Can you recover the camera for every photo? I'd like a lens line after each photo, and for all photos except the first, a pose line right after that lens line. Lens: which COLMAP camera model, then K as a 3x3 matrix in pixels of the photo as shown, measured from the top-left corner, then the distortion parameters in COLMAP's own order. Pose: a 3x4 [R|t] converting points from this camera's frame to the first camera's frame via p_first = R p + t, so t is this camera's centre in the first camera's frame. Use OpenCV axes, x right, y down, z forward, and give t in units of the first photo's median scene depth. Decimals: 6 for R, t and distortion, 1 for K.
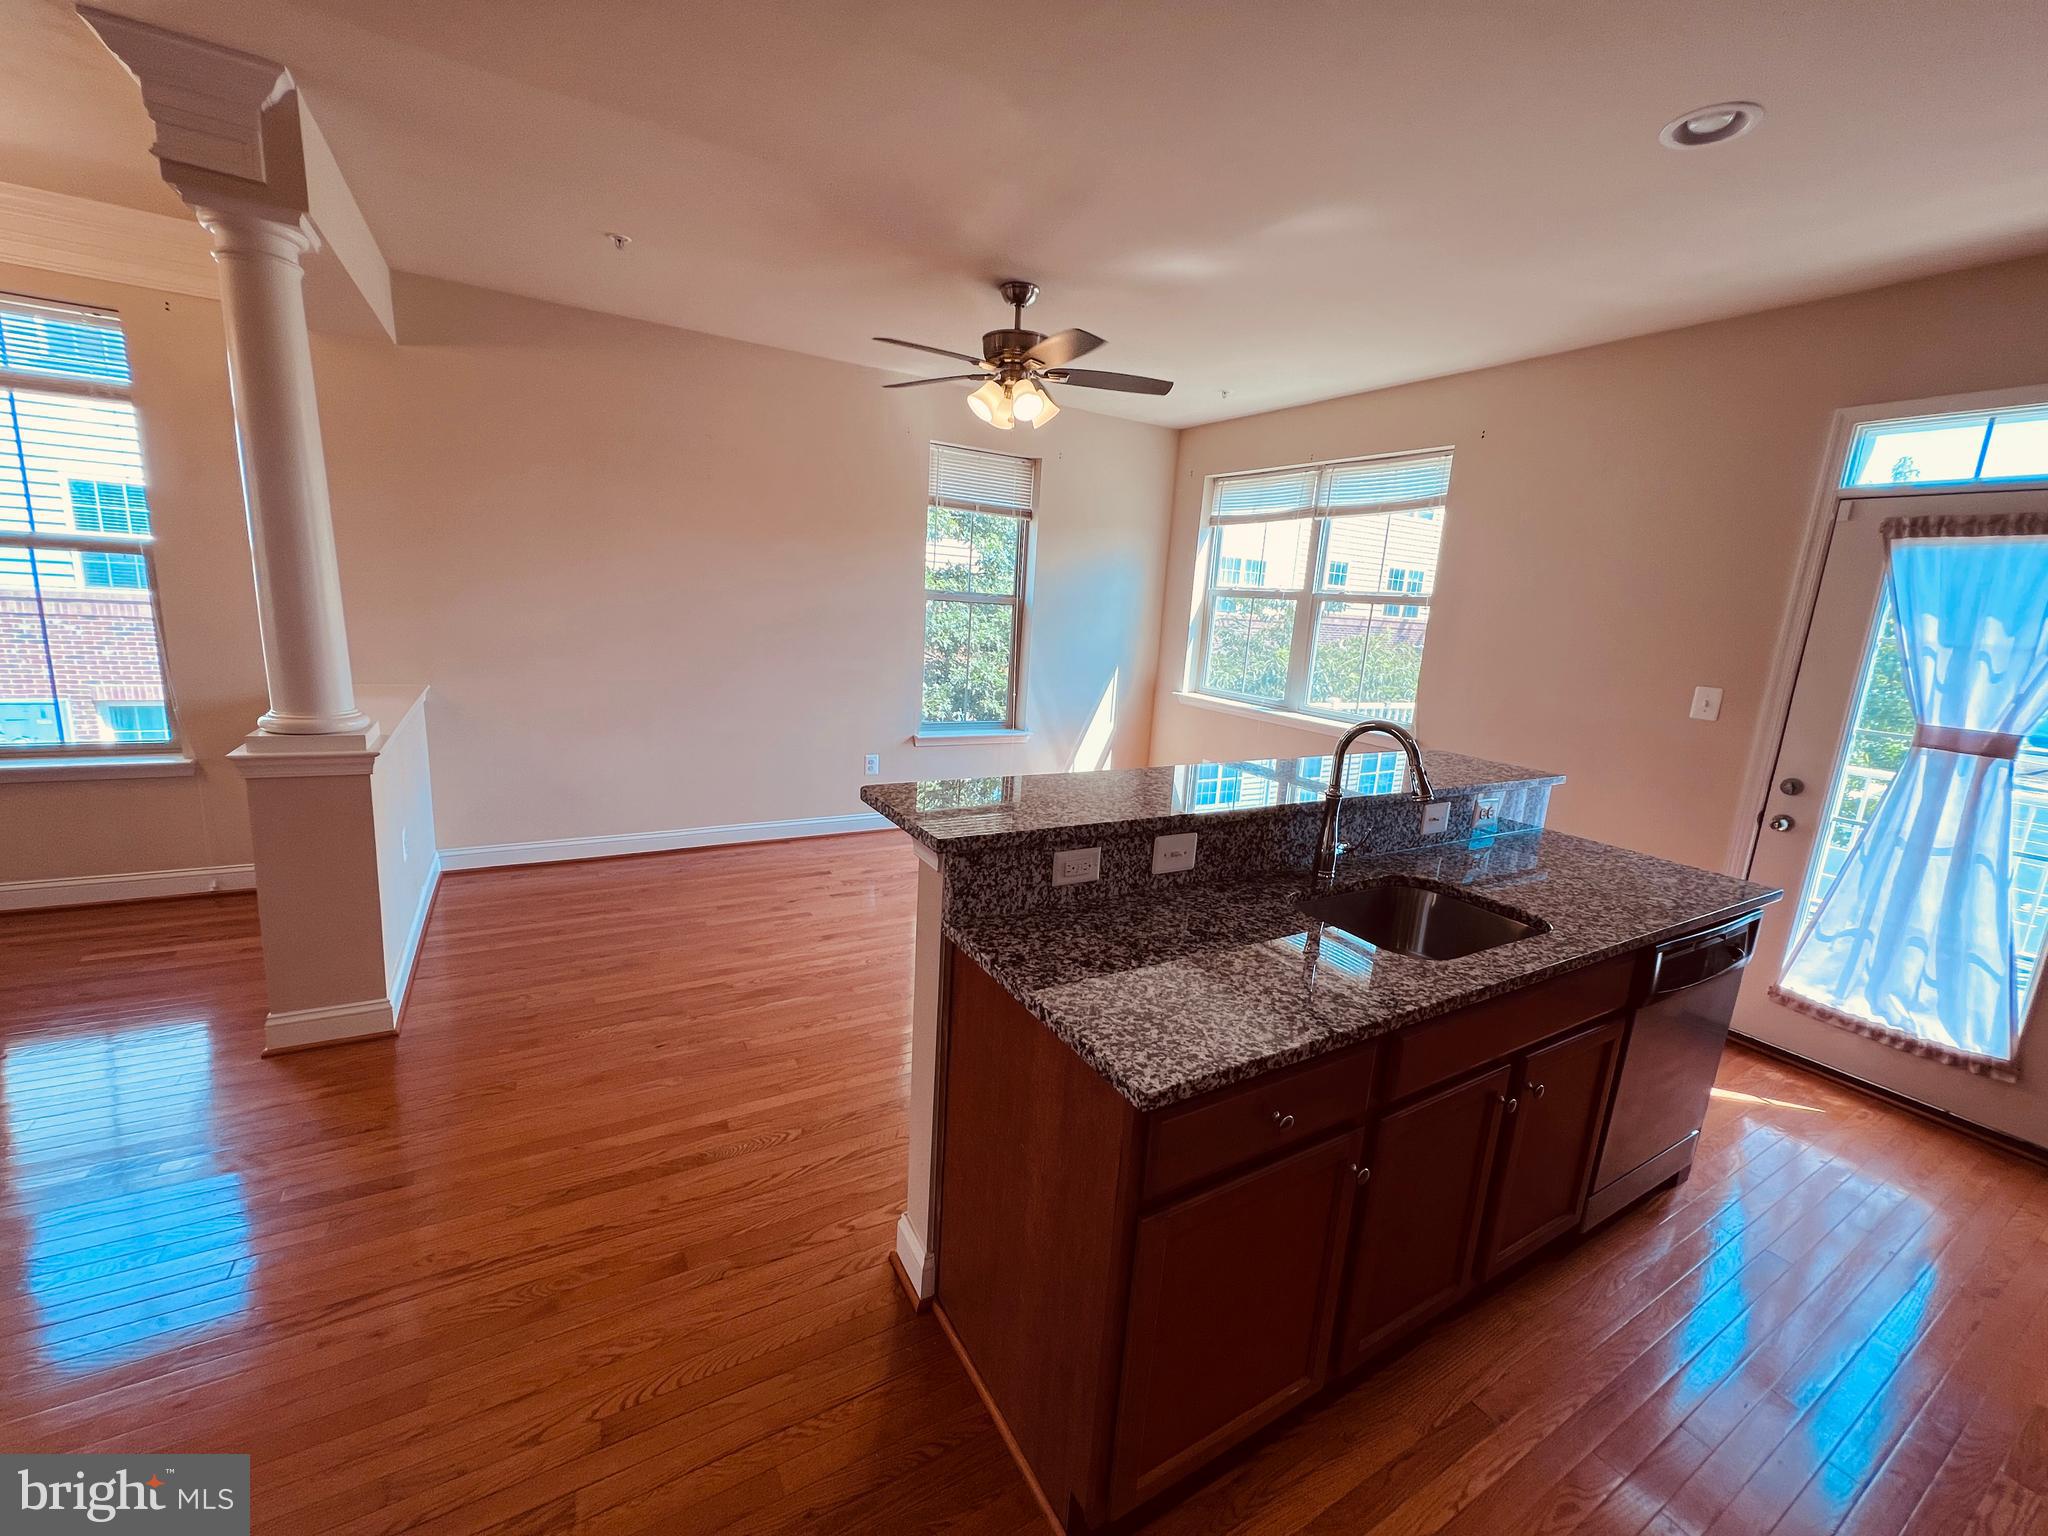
lens RADIAL K [[818.5, 0, 1021.3], [0, 818.5, 763.4], [0, 0, 1]] dist [-0.004375, 0.001452]
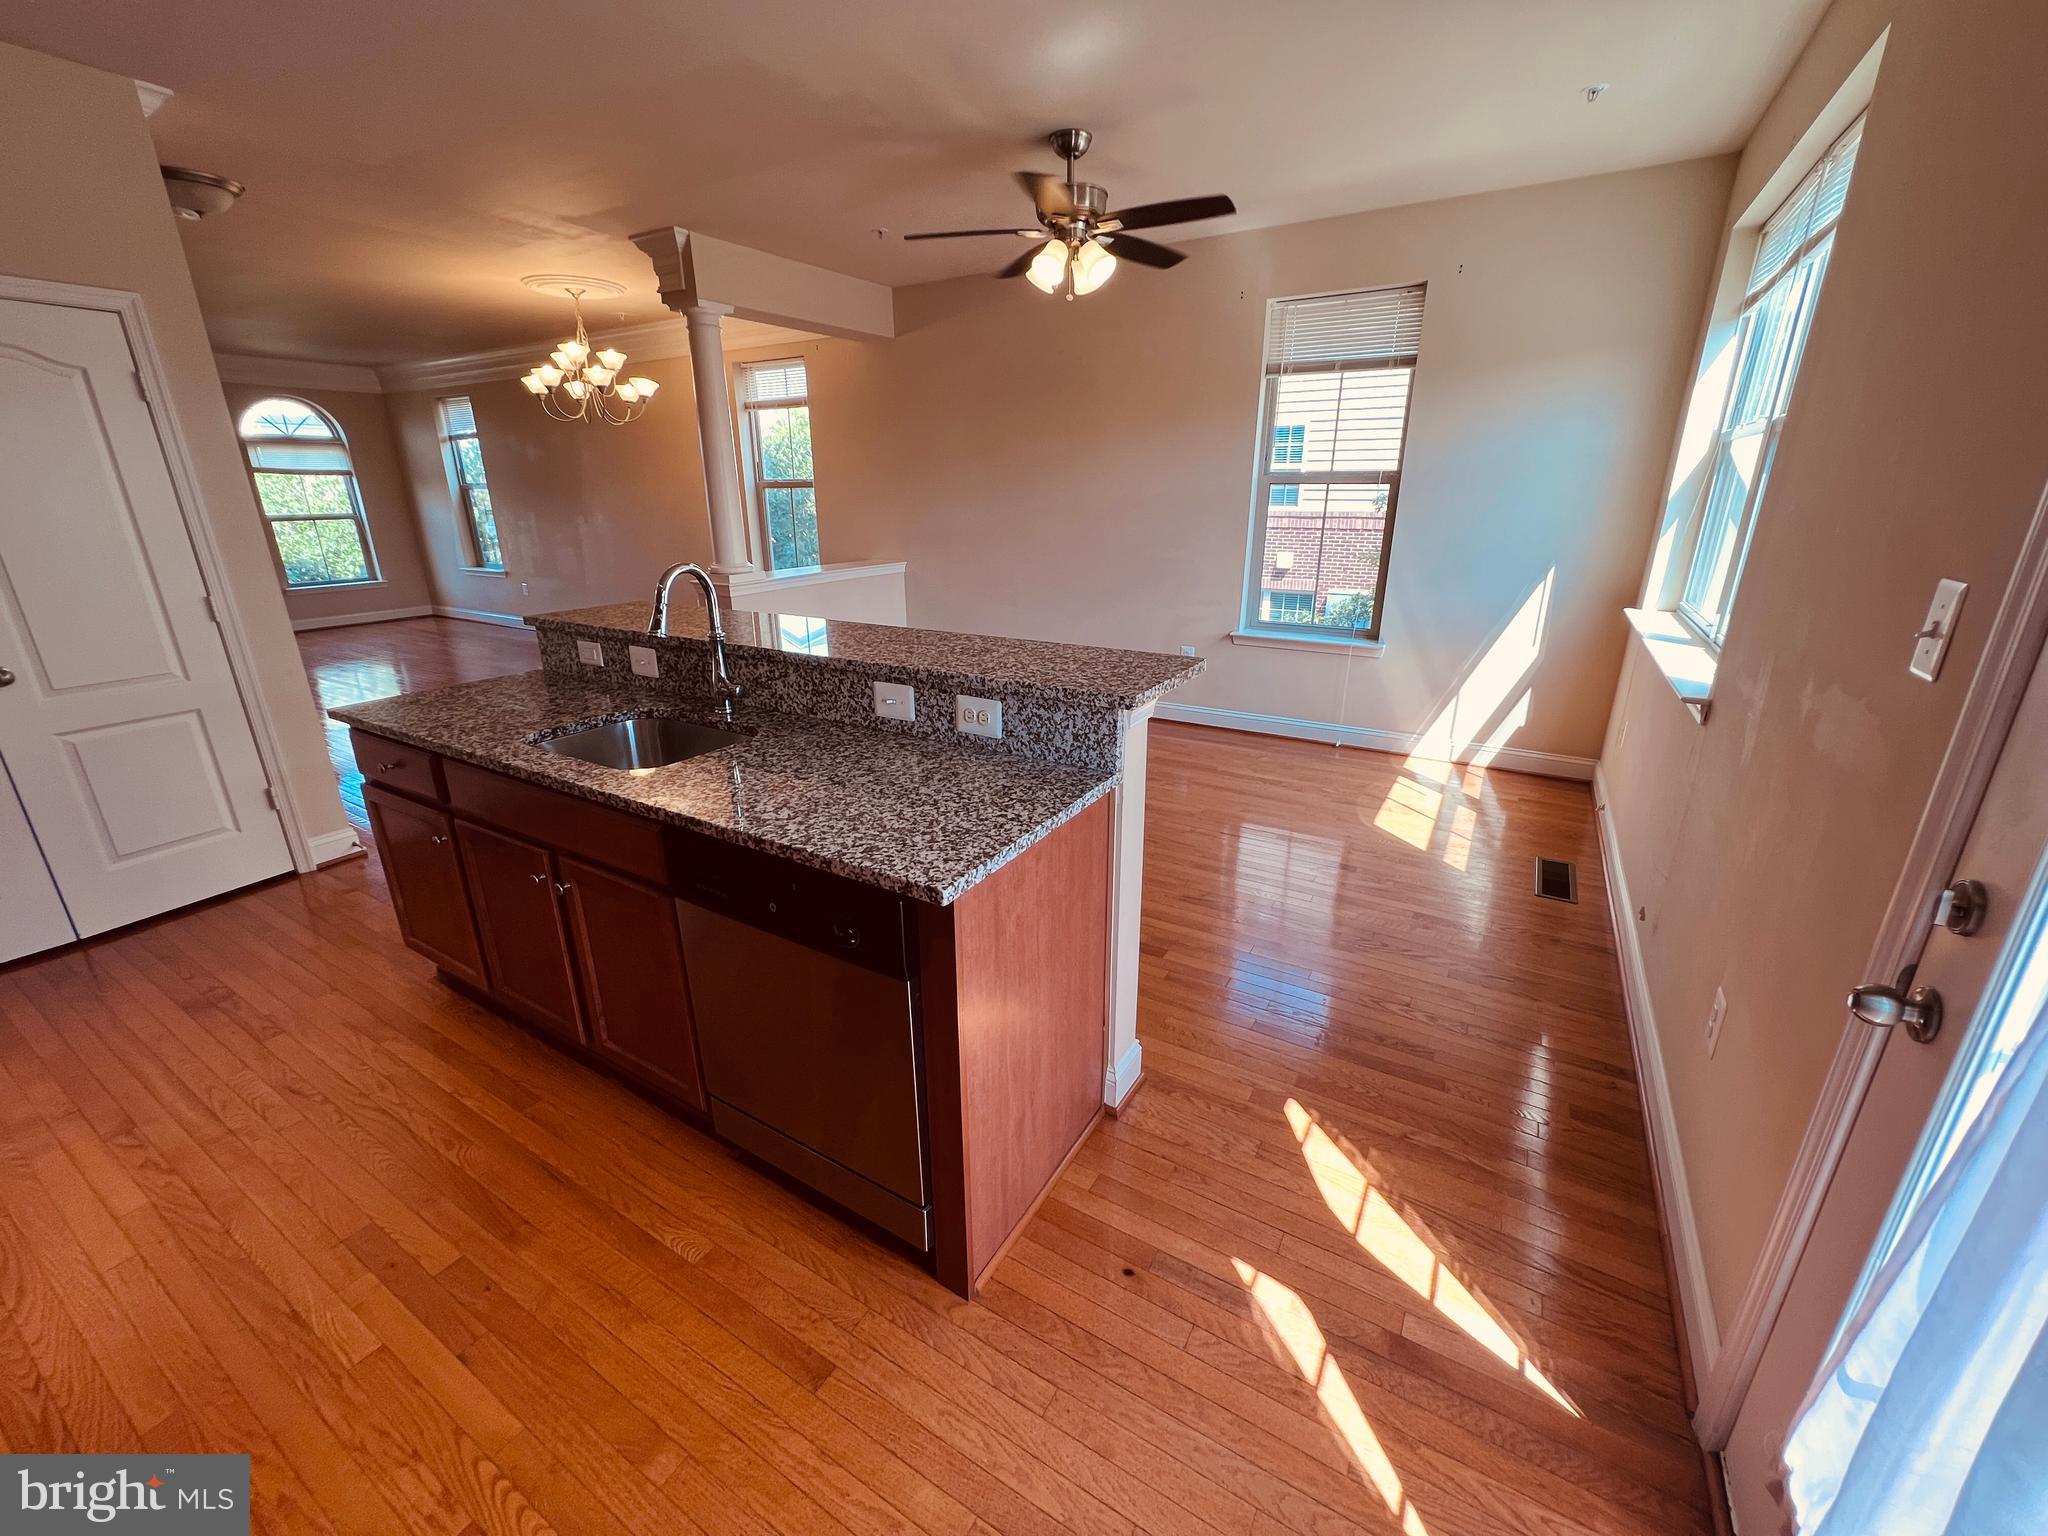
lens RADIAL K [[818.5, 0, 1028.3], [0, 818.5, 761.5], [0, 0, 1]] dist [-0.004375, 0.001452]
pose [[0.485226, 0.216938, -0.847050, 1.176909], [-0.139426, 0.975535, 0.169975, -0.032066], [0.863201, 0.035625, 0.503602, 0.622124]]
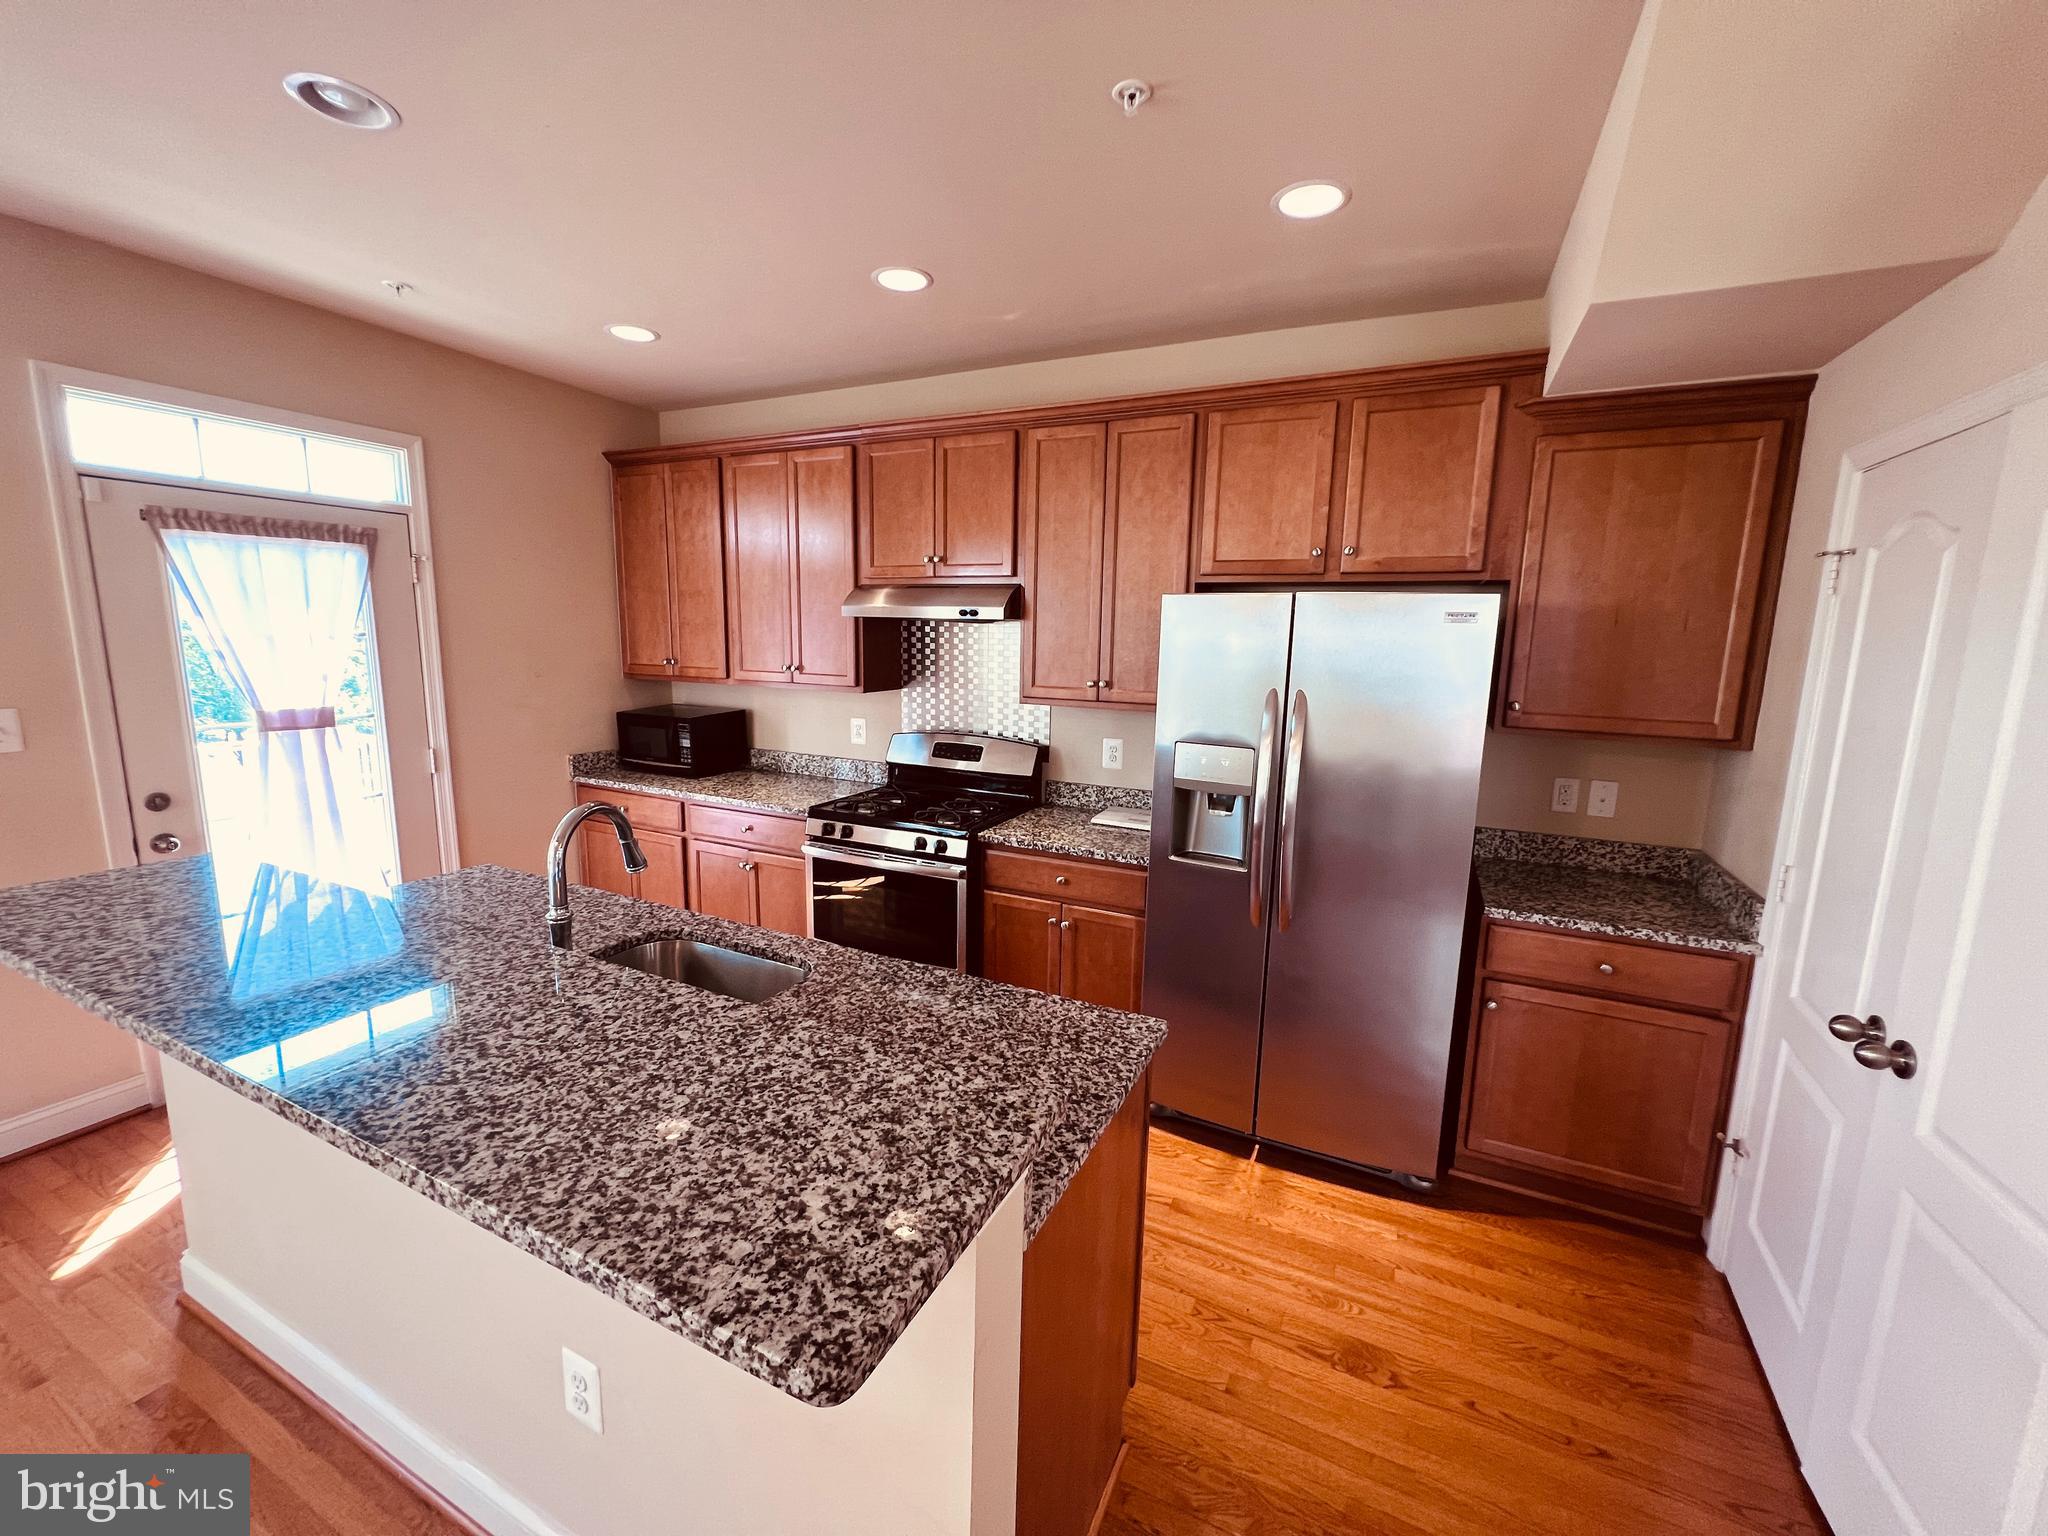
lens RADIAL K [[818.5, 0, 1018.3], [0, 818.5, 761.8], [0, 0, 1]] dist [-0.004375, 0.001452]
pose [[-0.554075, -0.204391, 0.806985, -0.326412], [0.109487, 0.943078, 0.314033, -0.217370], [-0.825235, 0.262352, -0.500158, 0.755909]]
